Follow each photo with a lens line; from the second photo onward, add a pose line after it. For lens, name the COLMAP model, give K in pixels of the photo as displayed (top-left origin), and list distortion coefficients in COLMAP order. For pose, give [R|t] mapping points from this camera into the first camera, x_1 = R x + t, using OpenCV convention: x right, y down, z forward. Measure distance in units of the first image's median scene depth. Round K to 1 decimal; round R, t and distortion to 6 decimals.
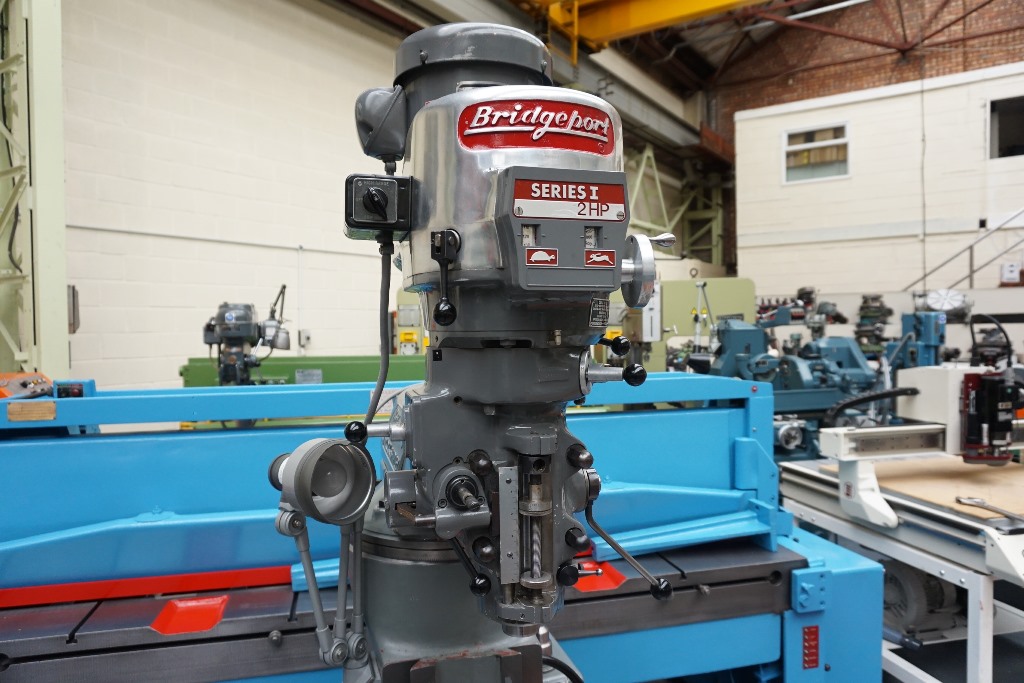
lens RADIAL K [[694.4, 0, 509.4], [0, 694.4, 343.6], [0, 0, 1]] dist [-0.044474, 0.039344]
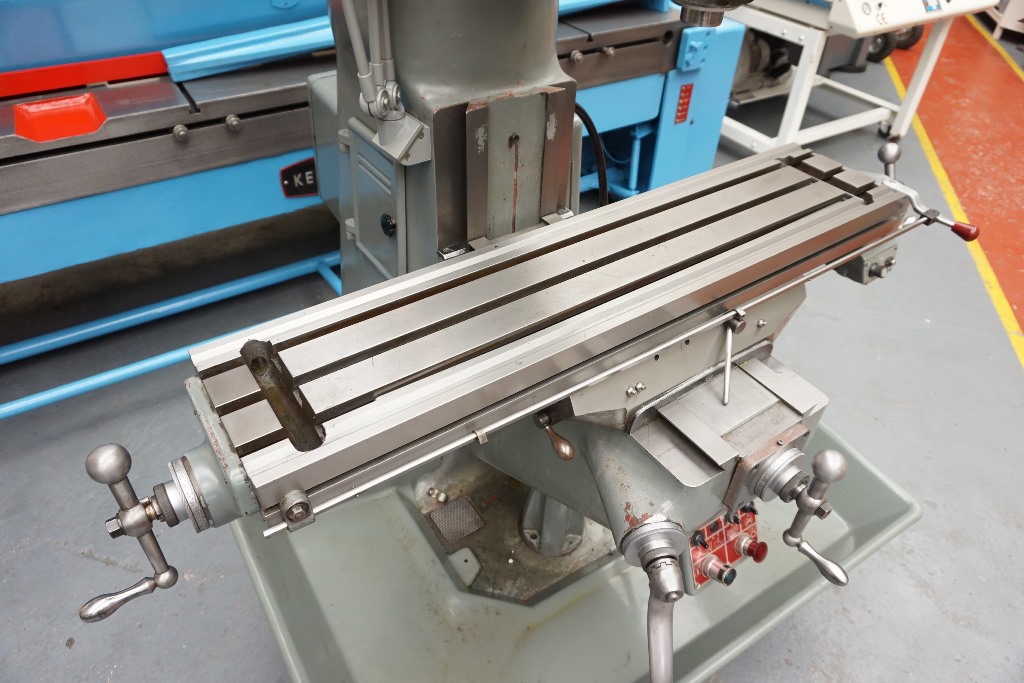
lens RADIAL K [[694.4, 0, 509.4], [0, 694.4, 343.6], [0, 0, 1]] dist [-0.044474, 0.039344]
pose [[0.943570, -0.178891, 0.278699, -0.178124], [-0.034804, 0.783327, 0.620634, 0.062486], [-0.329338, -0.595312, 0.732898, 0.053393]]
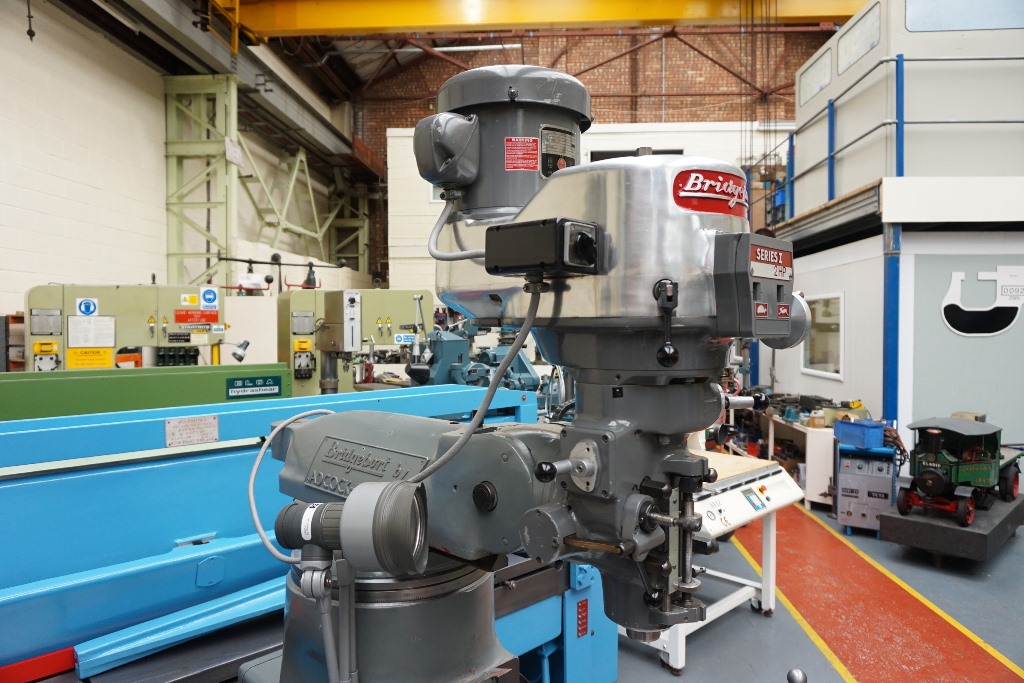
lens RADIAL K [[694.4, 0, 509.4], [0, 694.4, 343.6], [0, 0, 1]] dist [-0.044474, 0.039344]
pose [[0.859344, -0.004894, 0.511375, -0.237137], [0.008563, 0.999952, -0.004819, -0.016397], [-0.511327, 0.008520, 0.859344, 0.049502]]
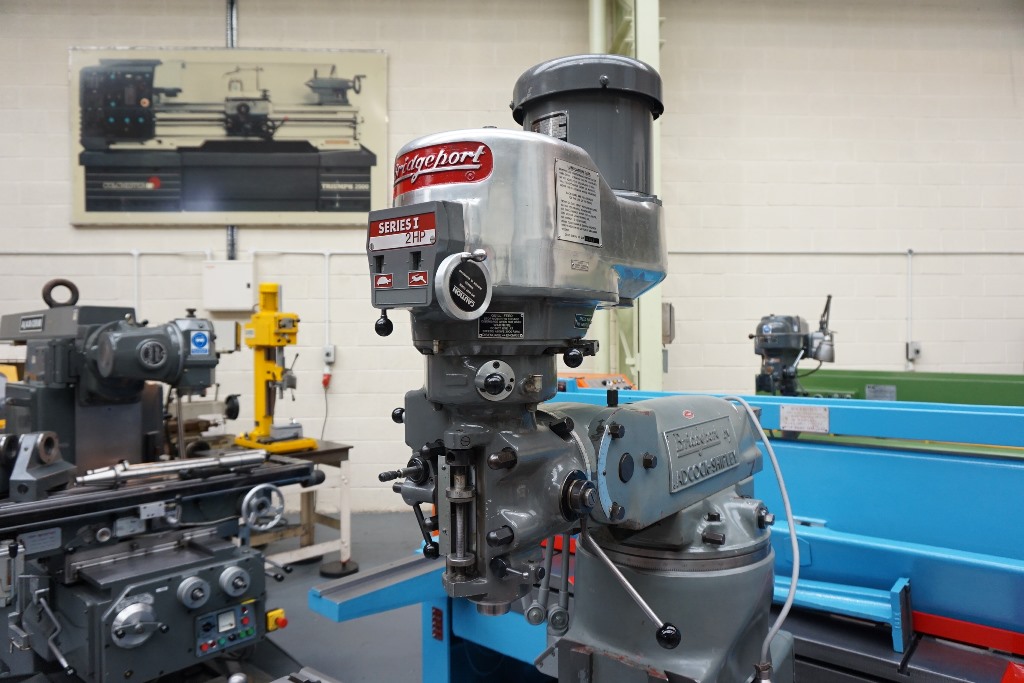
lens RADIAL K [[694.4, 0, 509.4], [0, 694.4, 343.6], [0, 0, 1]] dist [-0.044474, 0.039344]
pose [[0.595864, 0.010560, -0.803016, 0.297924], [-0.024113, 0.999698, -0.004746, -0.003172], [0.802723, 0.022191, 0.595938, 0.111764]]
